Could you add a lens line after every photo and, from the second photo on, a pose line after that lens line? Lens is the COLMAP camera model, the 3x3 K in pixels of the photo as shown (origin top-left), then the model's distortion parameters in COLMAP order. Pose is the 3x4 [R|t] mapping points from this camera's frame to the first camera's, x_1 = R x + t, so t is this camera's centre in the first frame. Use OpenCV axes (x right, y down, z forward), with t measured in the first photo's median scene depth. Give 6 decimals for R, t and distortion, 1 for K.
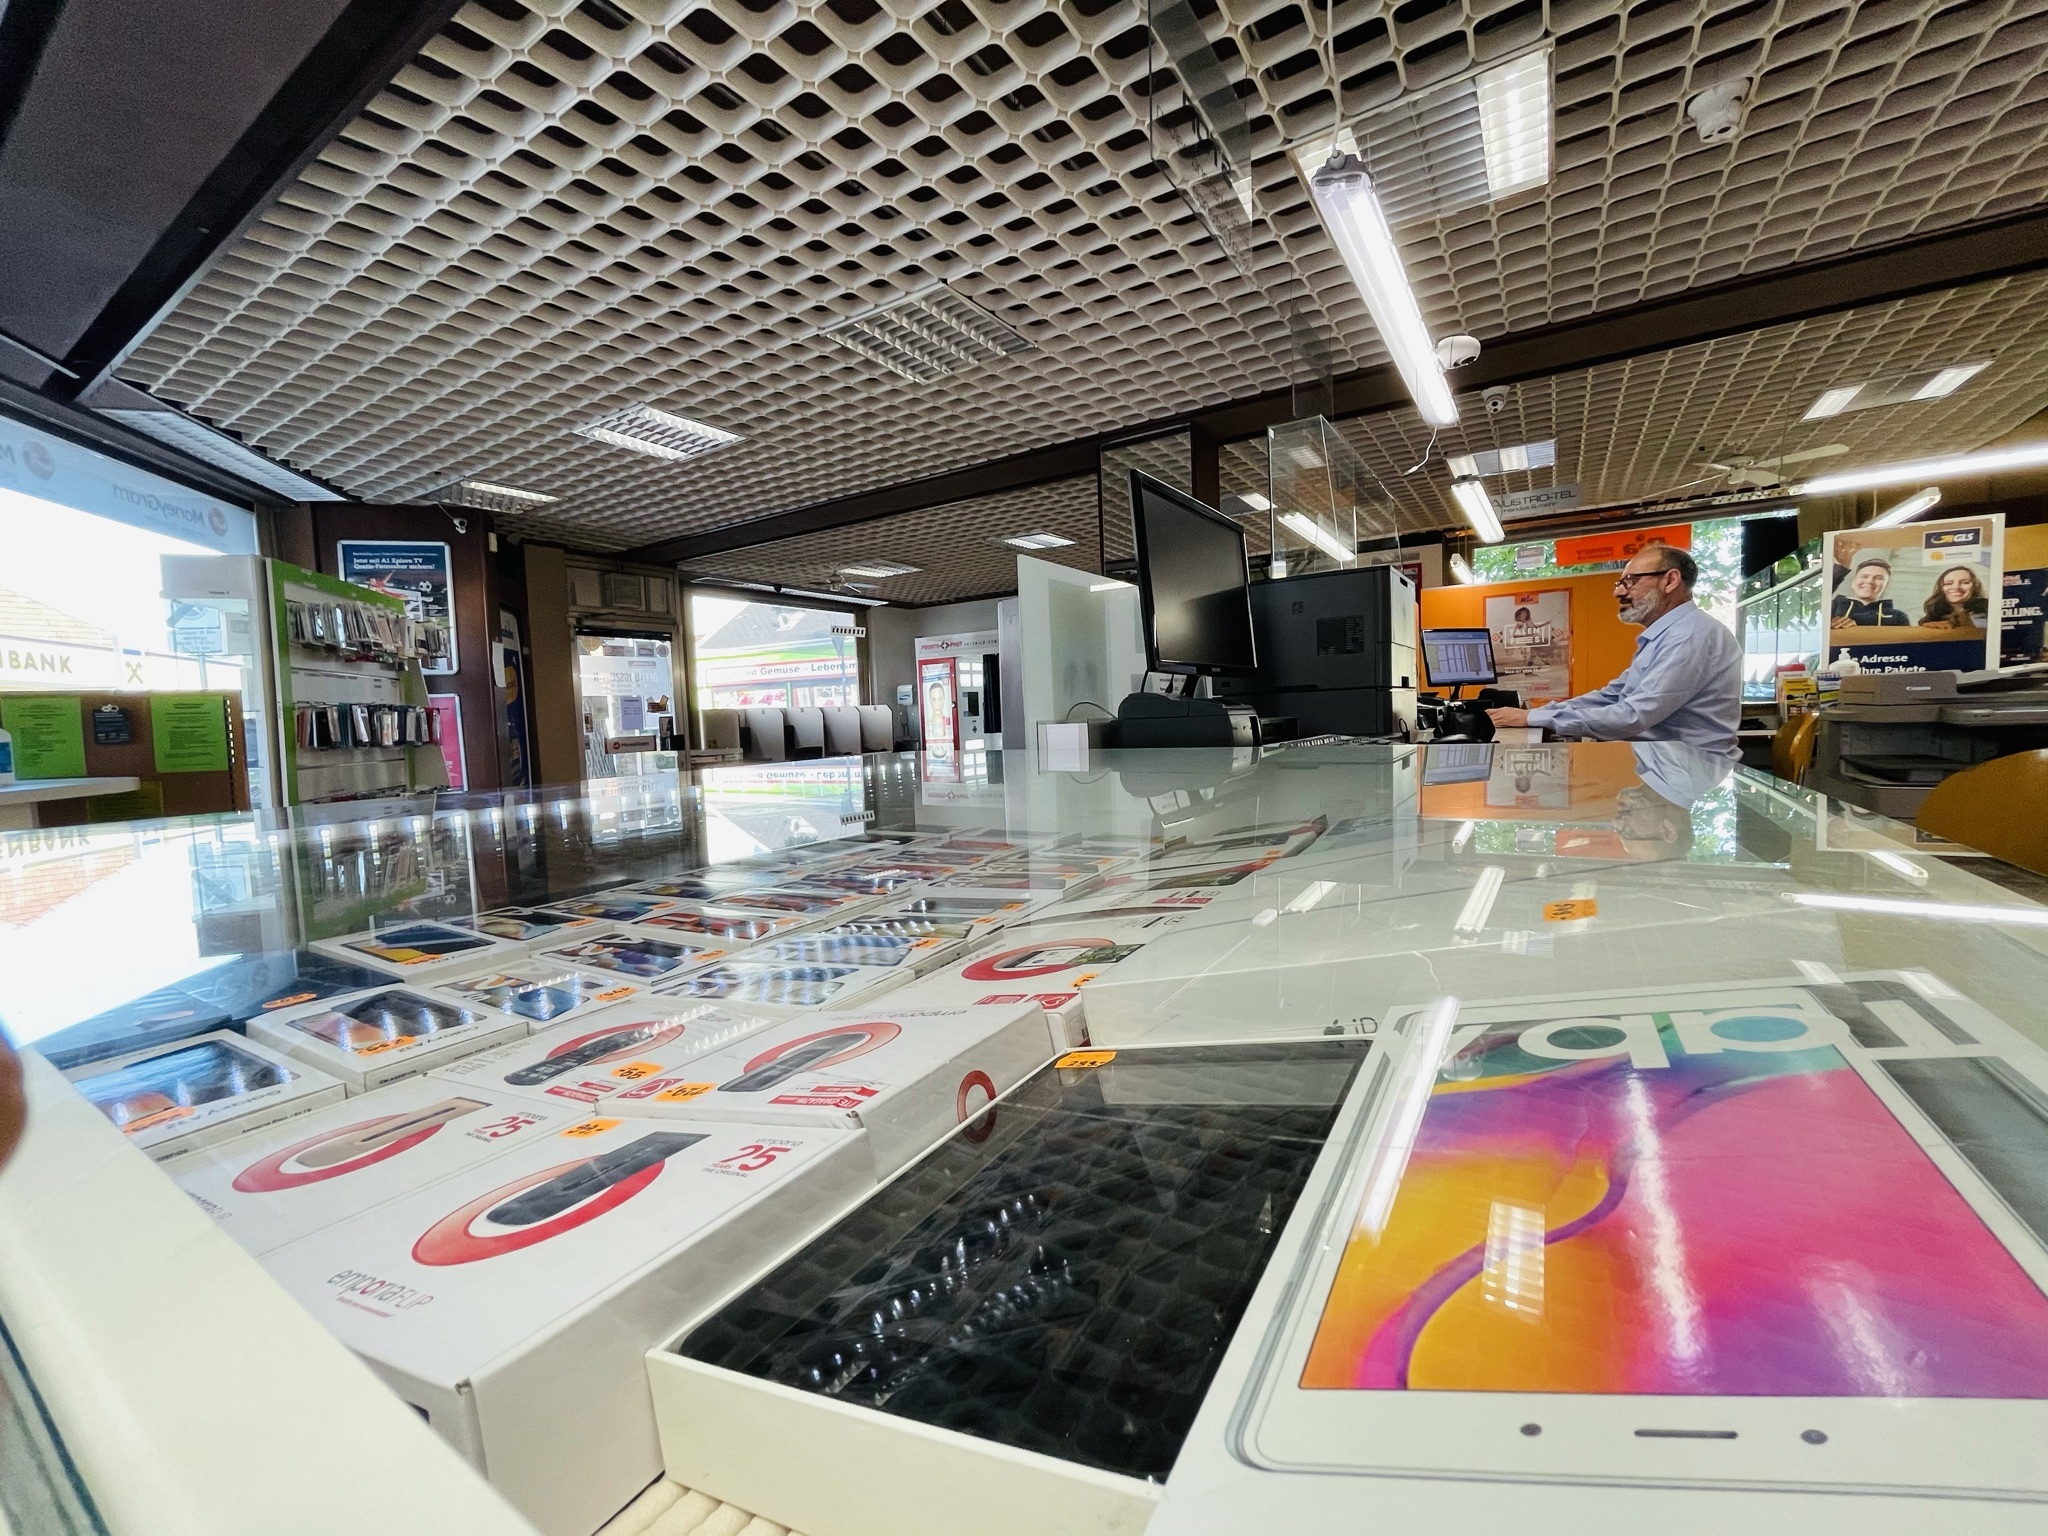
lens RADIAL K [[824.8, 0, 1024.0], [0, 824.8, 768.0], [0, 0, 1]] dist [-0.000251, 0.000539]
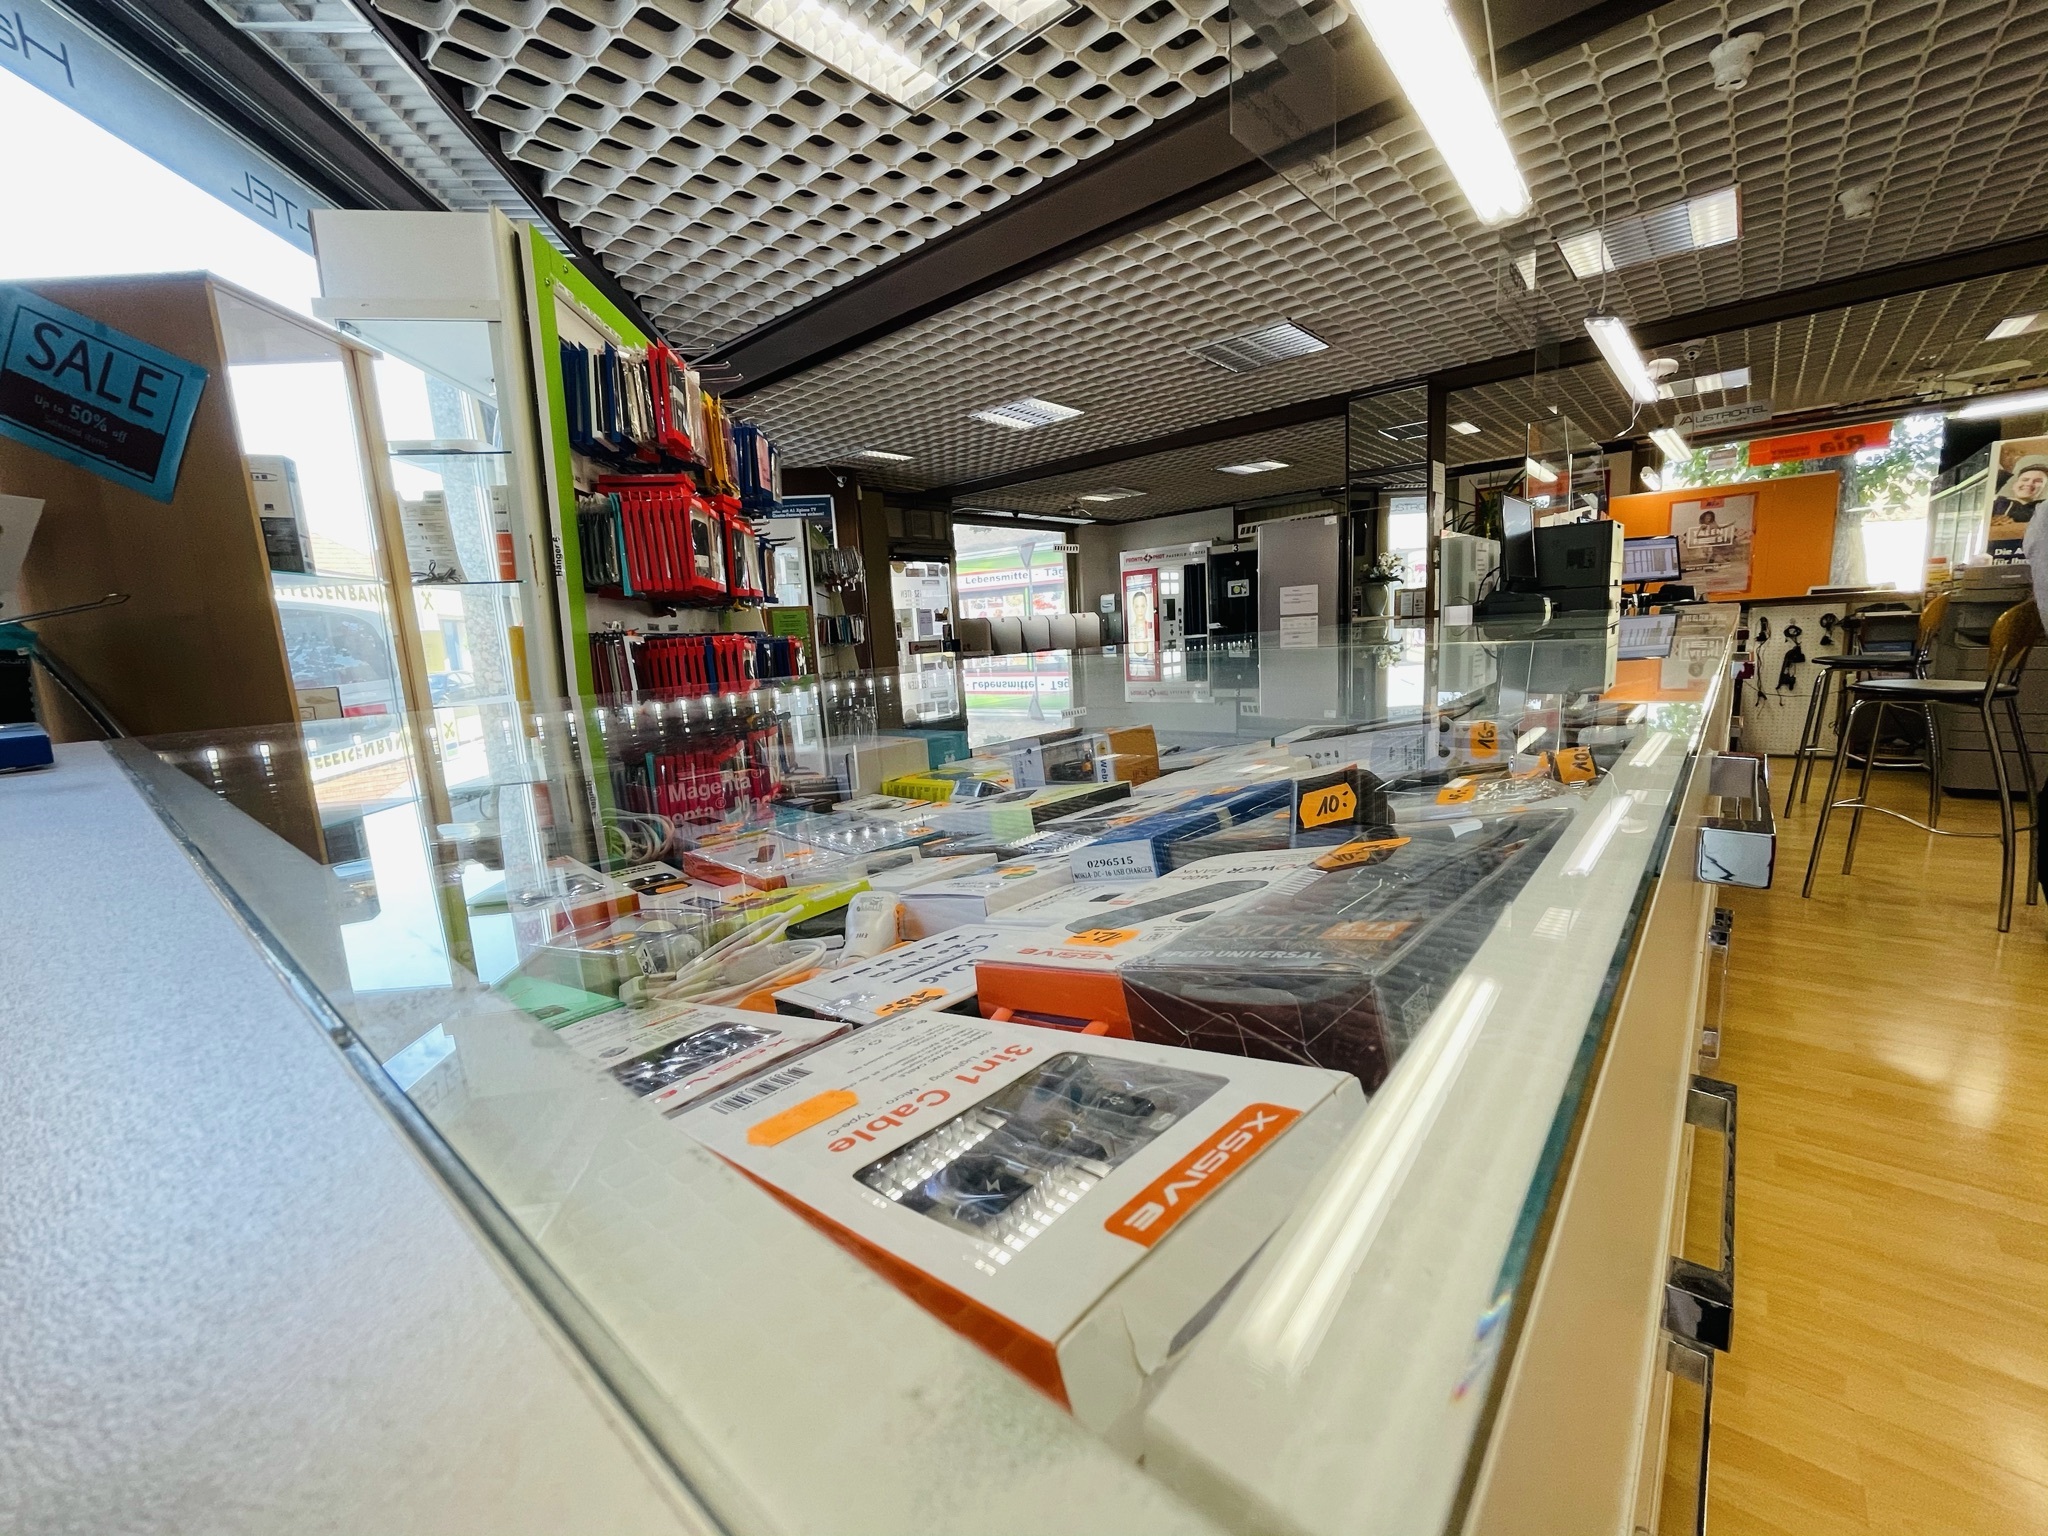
lens RADIAL K [[824.8, 0, 1024.0], [0, 824.8, 768.0], [0, 0, 1]] dist [-0.000251, 0.000539]
pose [[0.989362, 0.005481, -0.145372, -0.139223], [0.010168, 0.994241, 0.106688, 0.023405], [0.145119, -0.107031, 0.983608, -0.252028]]
